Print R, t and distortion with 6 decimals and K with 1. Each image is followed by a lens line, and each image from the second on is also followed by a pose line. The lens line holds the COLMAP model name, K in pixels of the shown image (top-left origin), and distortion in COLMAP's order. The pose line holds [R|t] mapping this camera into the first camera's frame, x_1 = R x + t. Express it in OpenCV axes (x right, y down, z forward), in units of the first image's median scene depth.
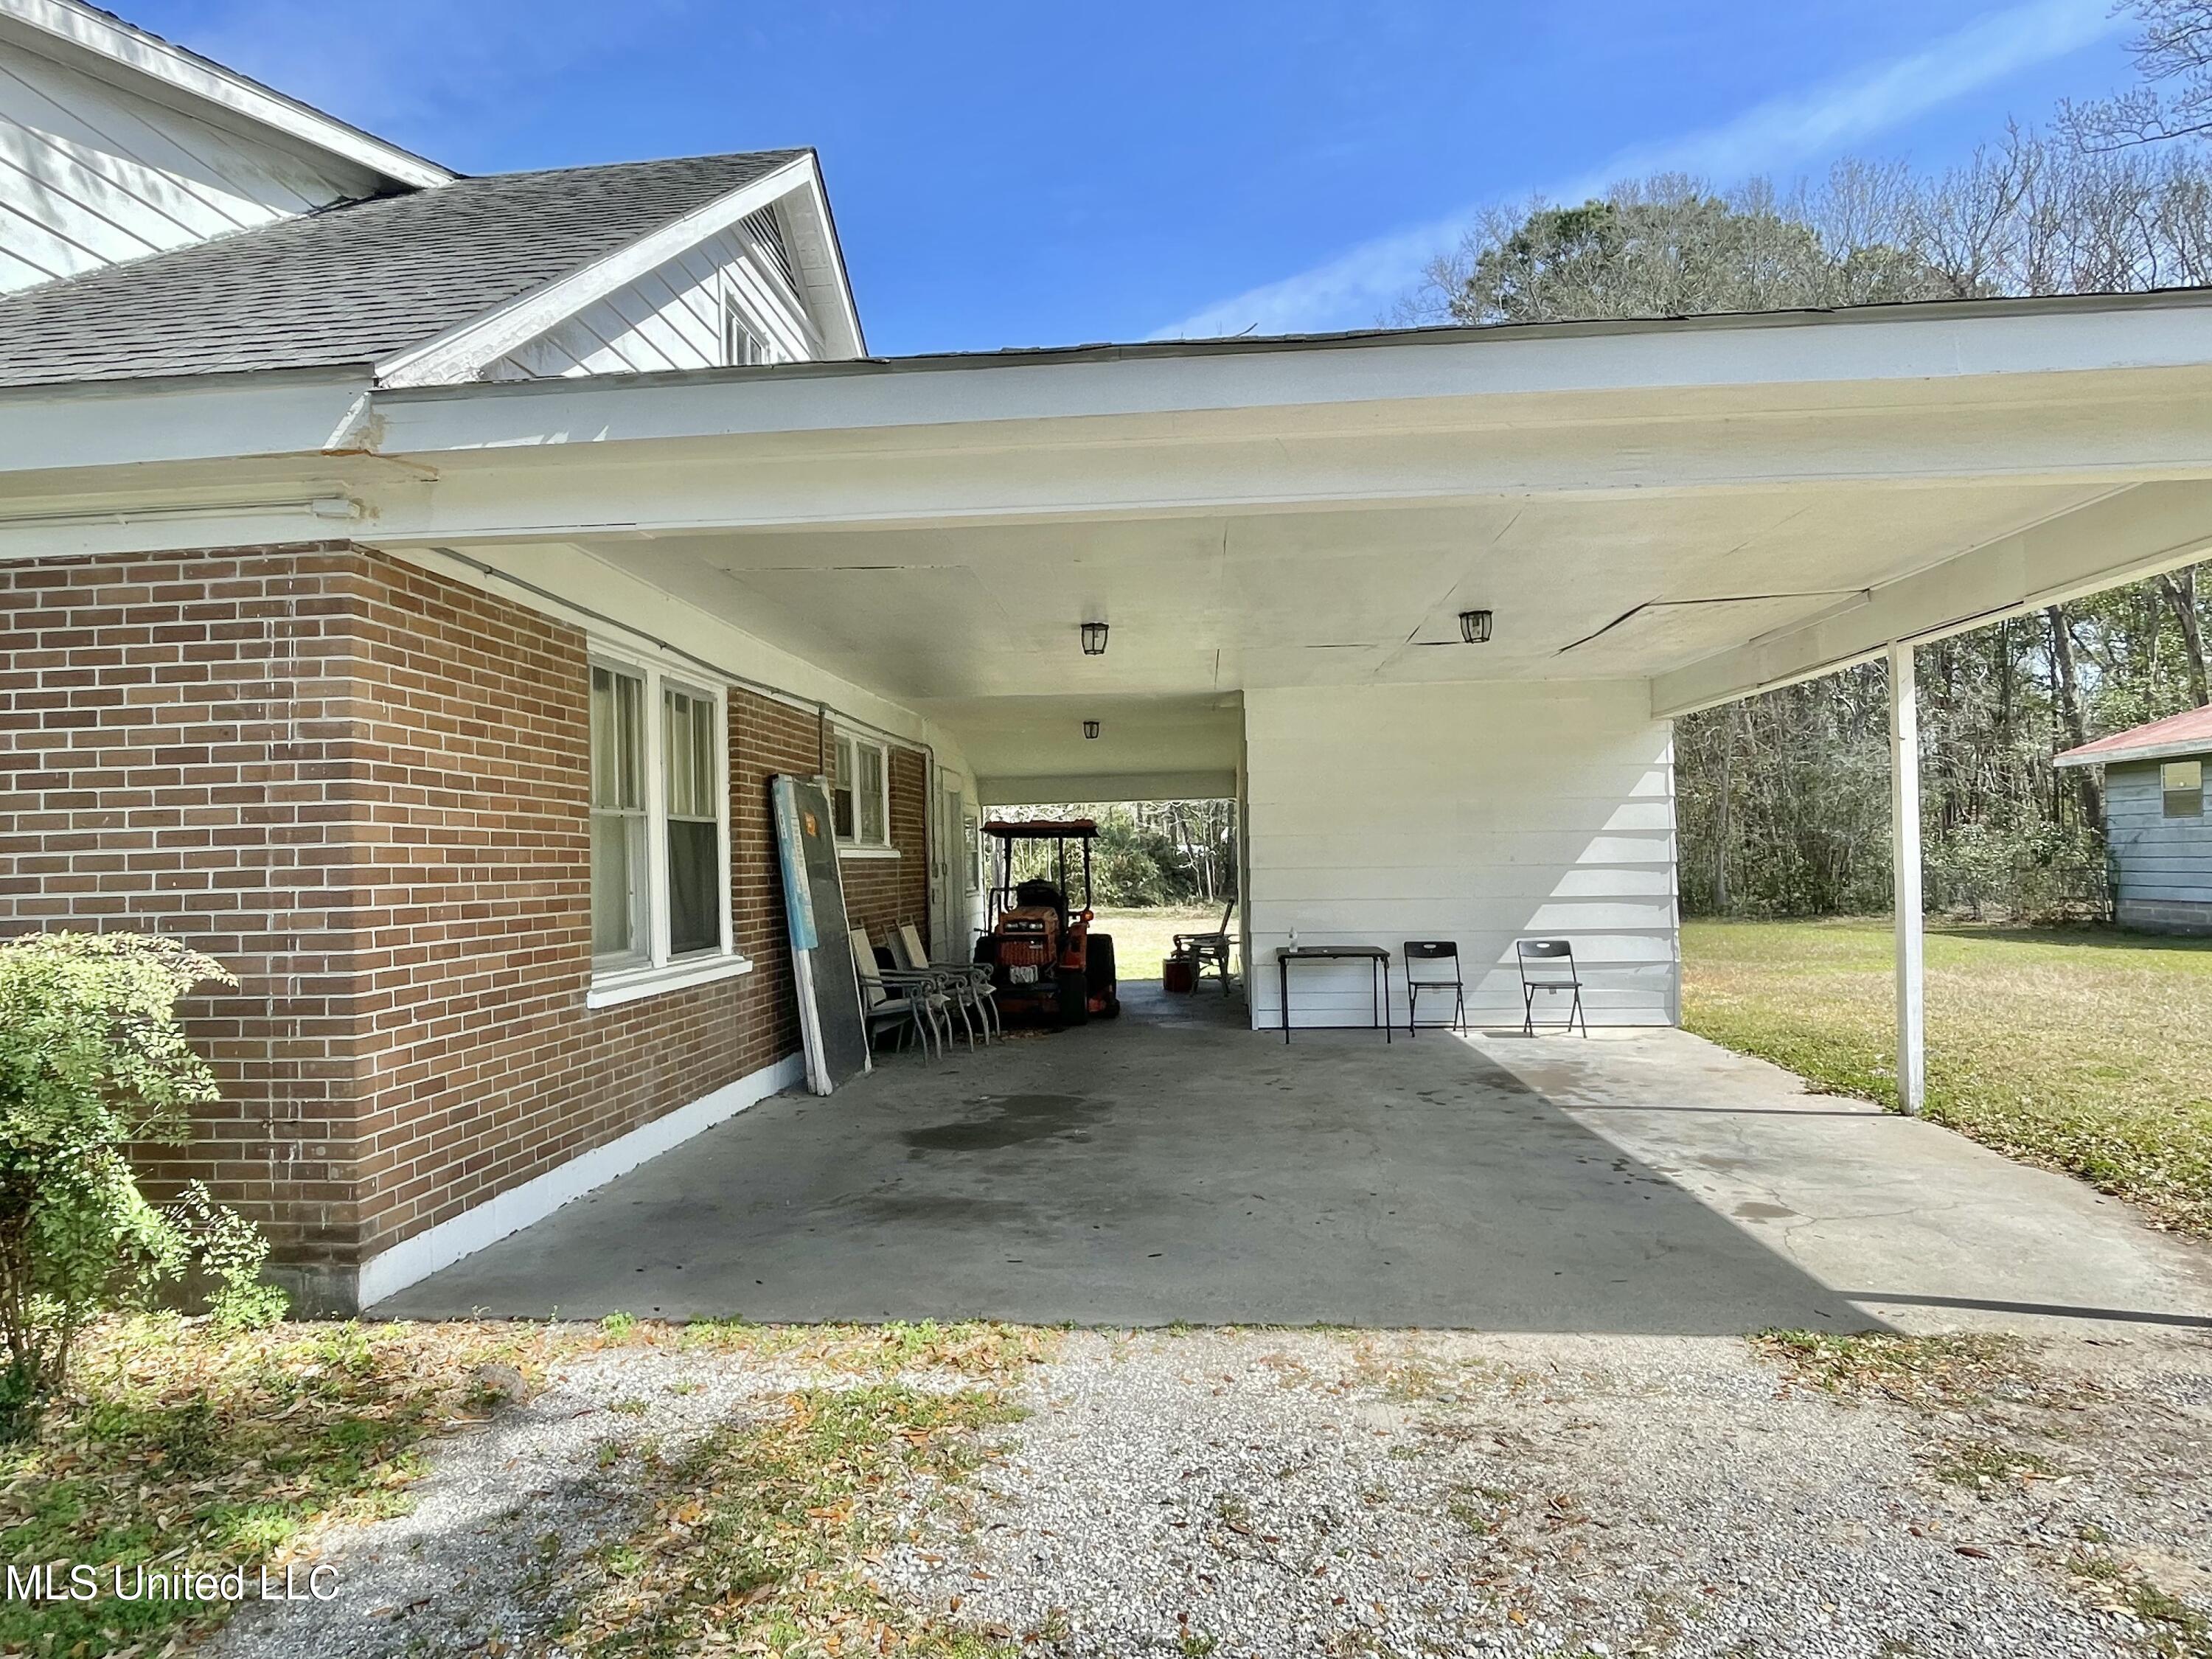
lens RADIAL K [[1256.0, 0, 1095.2], [0, 1256.0, 839.7], [0, 0, 1]] dist [-0.004414, -0.002522]
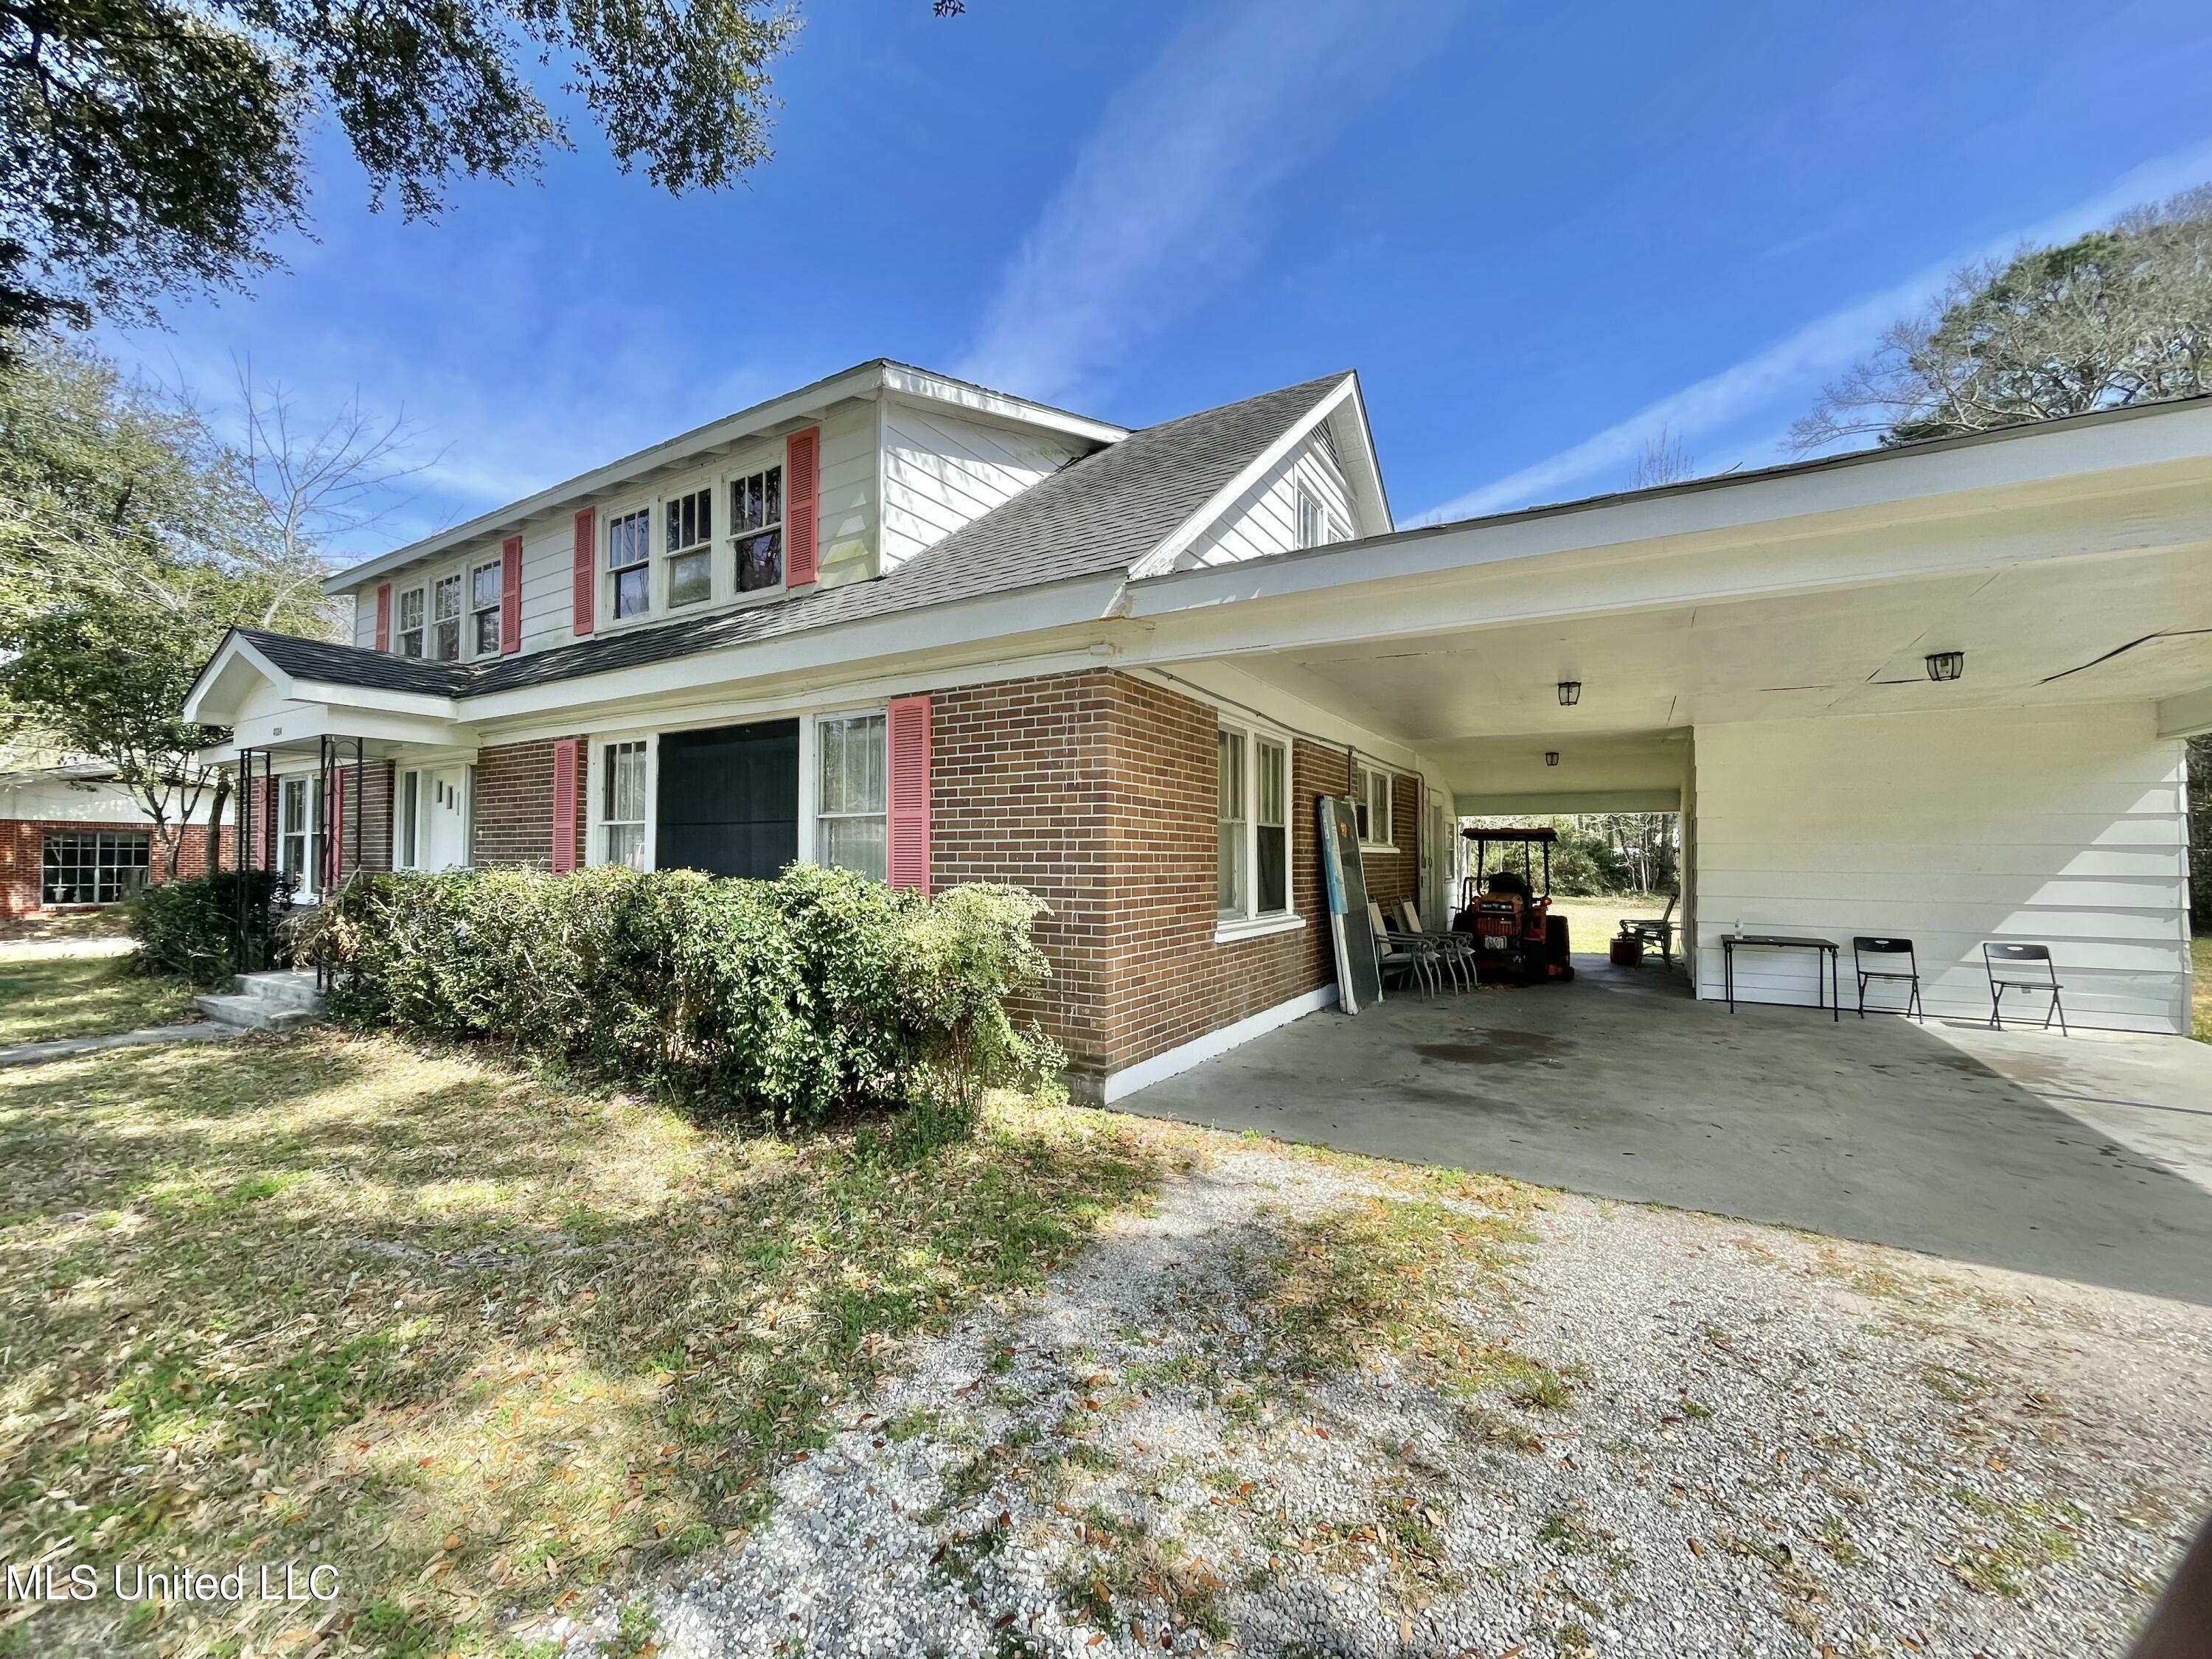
lens RADIAL K [[887.1, 0, 1095.1], [0, 887.1, 836.2], [0, 0, 1]] dist [-0.000927, -0.000862]
pose [[0.896213, 0.017656, -0.443273, -0.044077], [-0.018069, 0.999831, 0.003294, -0.003874], [0.443256, 0.005058, 0.896381, -0.099871]]
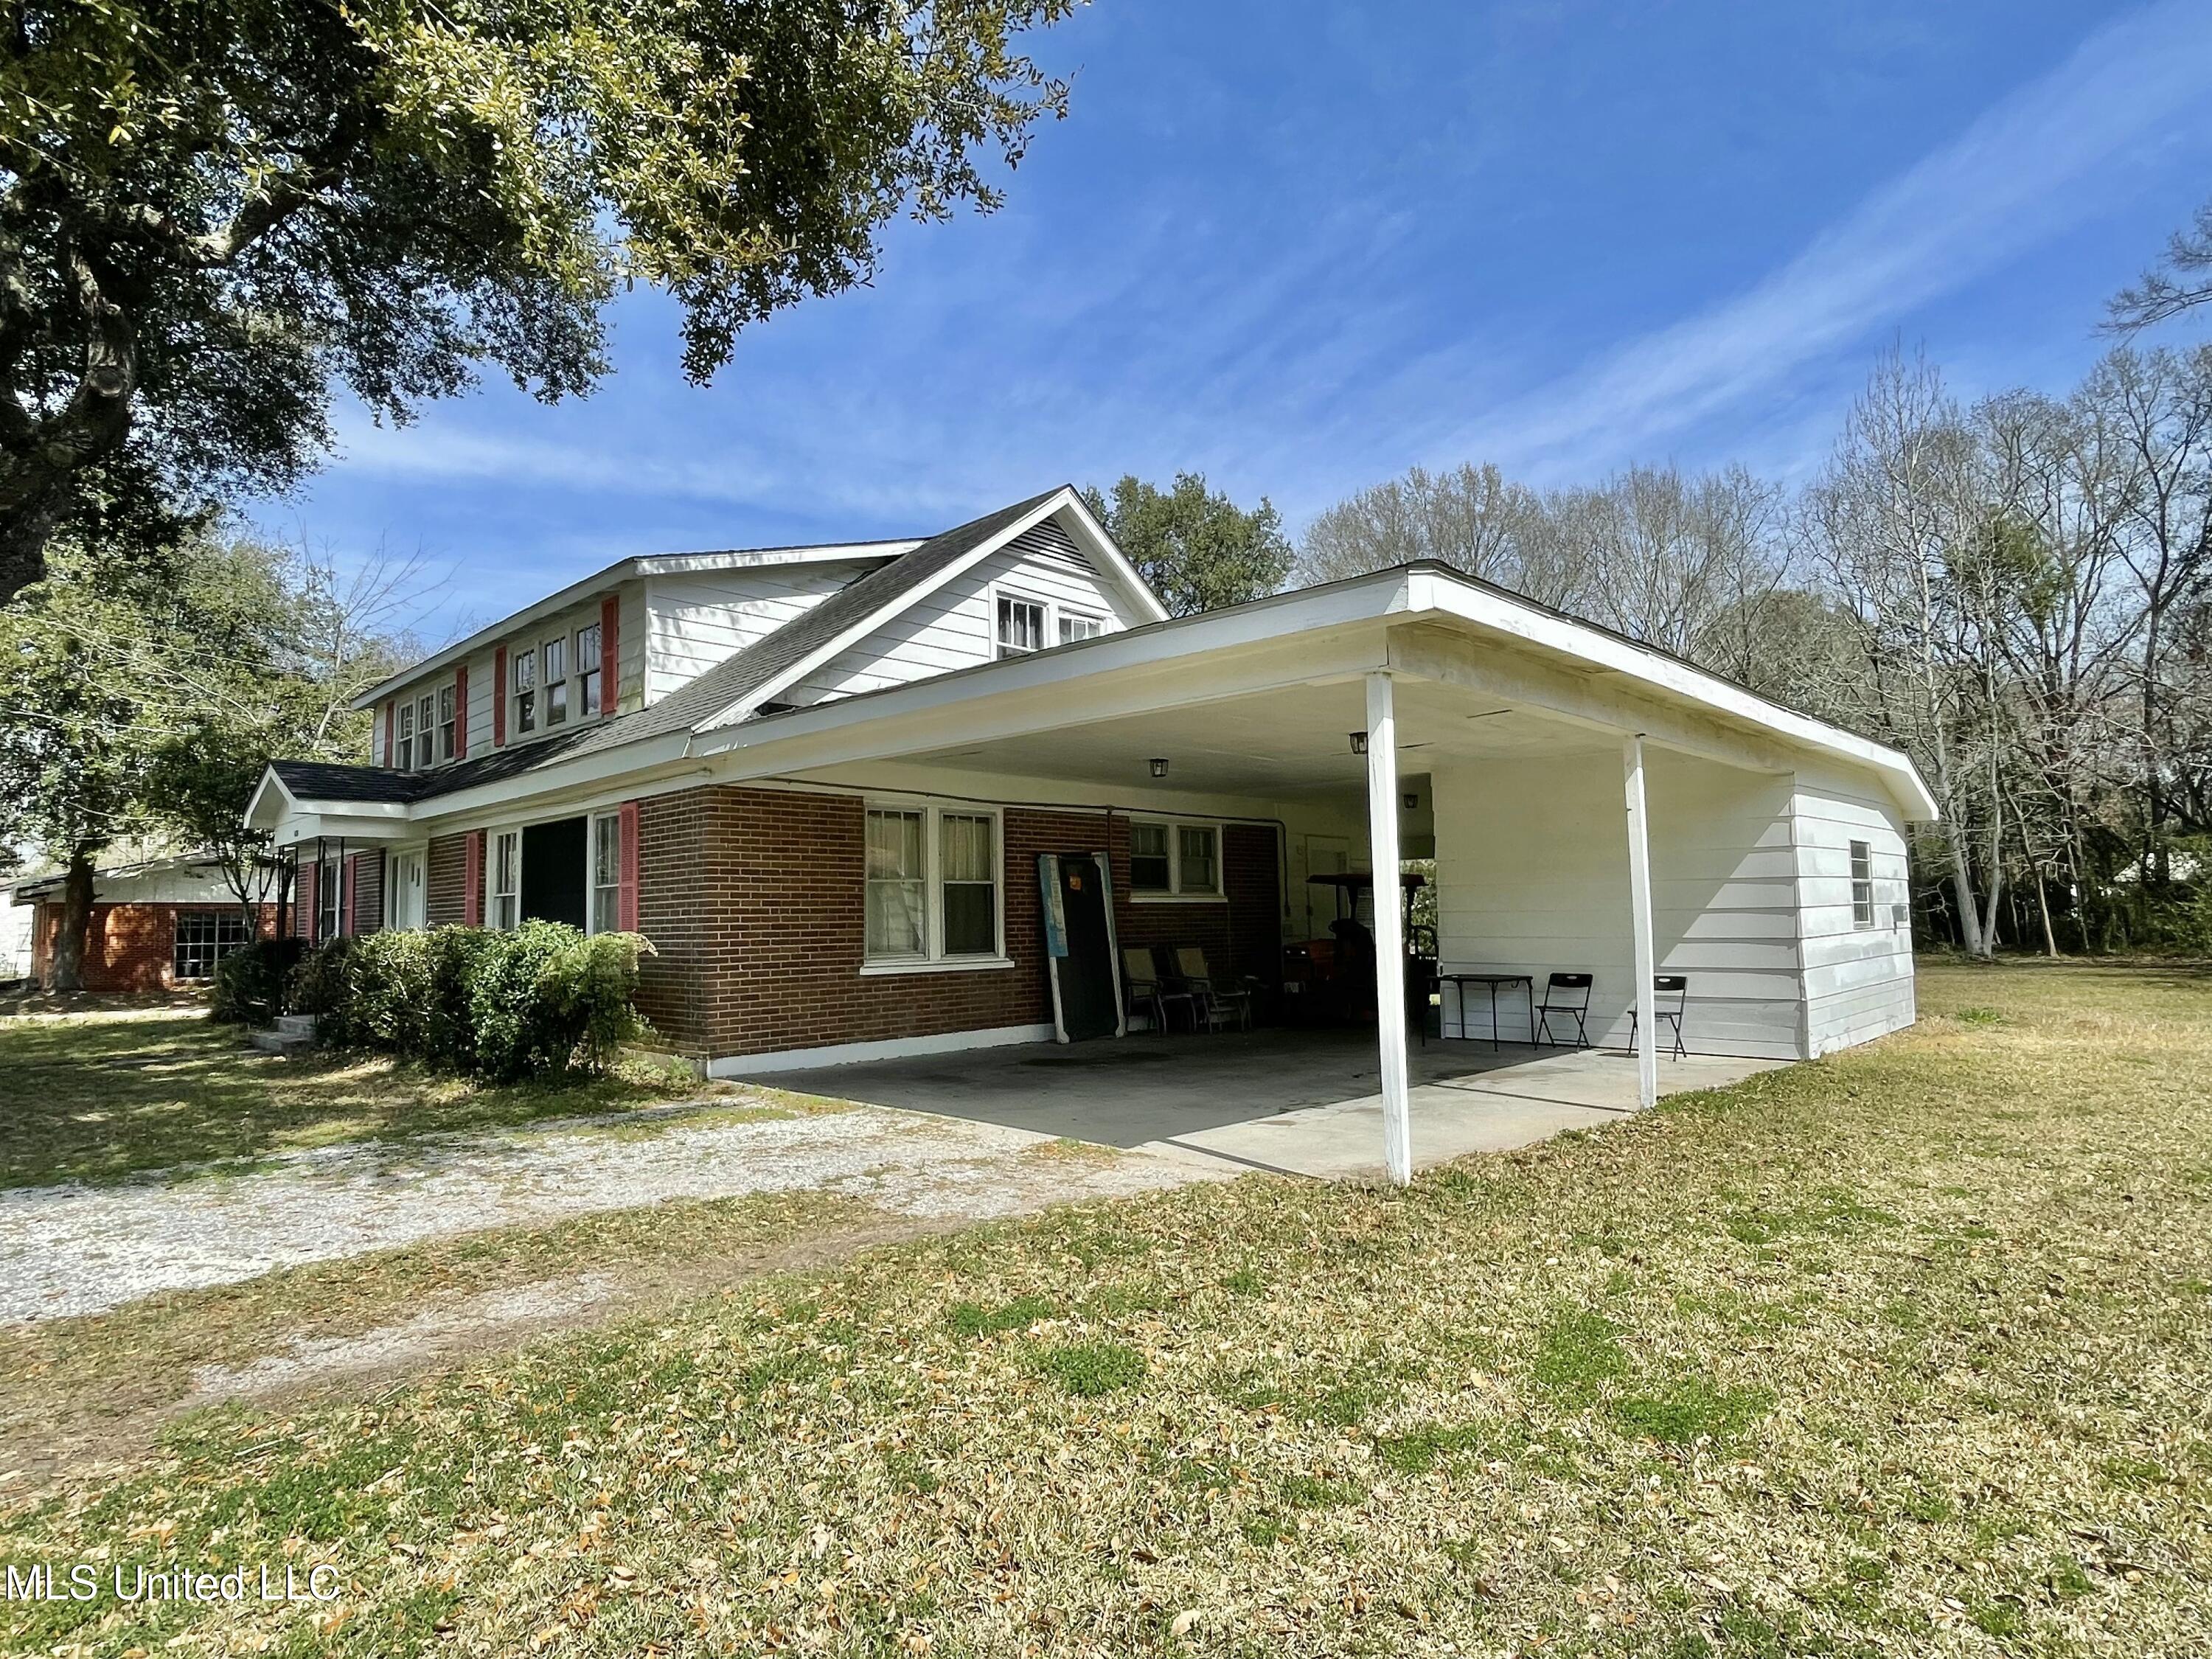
lens RADIAL K [[1201.1, 0, 1099.8], [0, 1201.1, 823.8], [0, 0, 1]] dist [-0.006522, -0.003343]
pose [[0.774304, -0.040212, -0.631535, 1.322963], [0.009858, 0.998624, -0.051499, -0.013584], [0.632737, 0.033650, 0.773635, -0.349587]]
